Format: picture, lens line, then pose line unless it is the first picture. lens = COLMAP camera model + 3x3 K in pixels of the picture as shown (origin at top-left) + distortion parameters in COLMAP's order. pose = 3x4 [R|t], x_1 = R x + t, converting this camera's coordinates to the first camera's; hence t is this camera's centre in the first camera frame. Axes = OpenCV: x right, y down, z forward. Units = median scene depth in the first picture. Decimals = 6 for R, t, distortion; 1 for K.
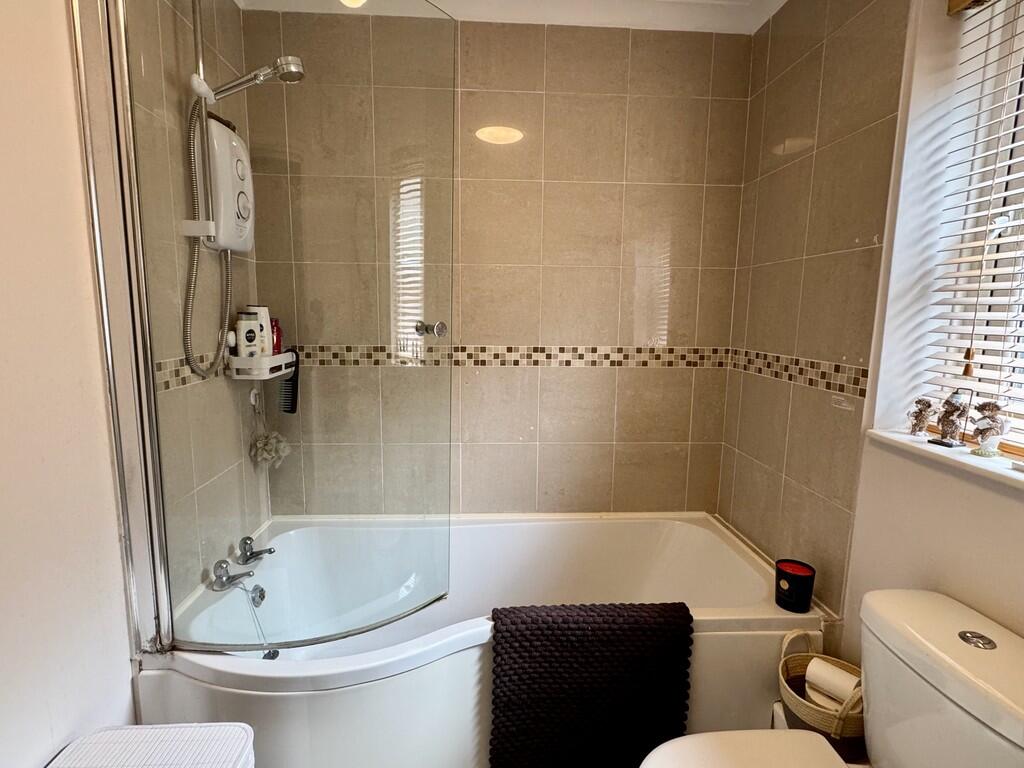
lens RADIAL K [[505.0, 0, 507.4], [0, 505.0, 380.4], [0, 0, 1]] dist [0.001509, -0.000041]
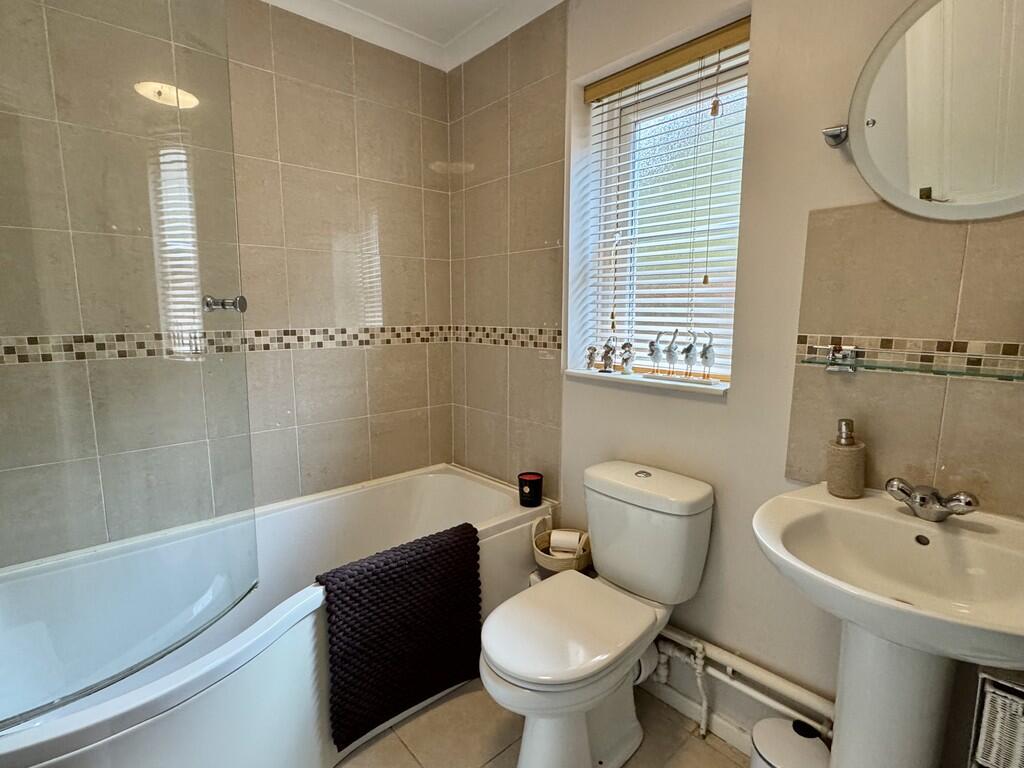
lens RADIAL K [[505.0, 0, 507.4], [0, 505.0, 380.4], [0, 0, 1]] dist [0.001509, -0.000041]
pose [[0.782443, -0.097287, 0.615075, -0.313937], [0.094836, 0.994816, 0.036709, 0.052101], [-0.615458, 0.029609, 0.787613, -0.064034]]
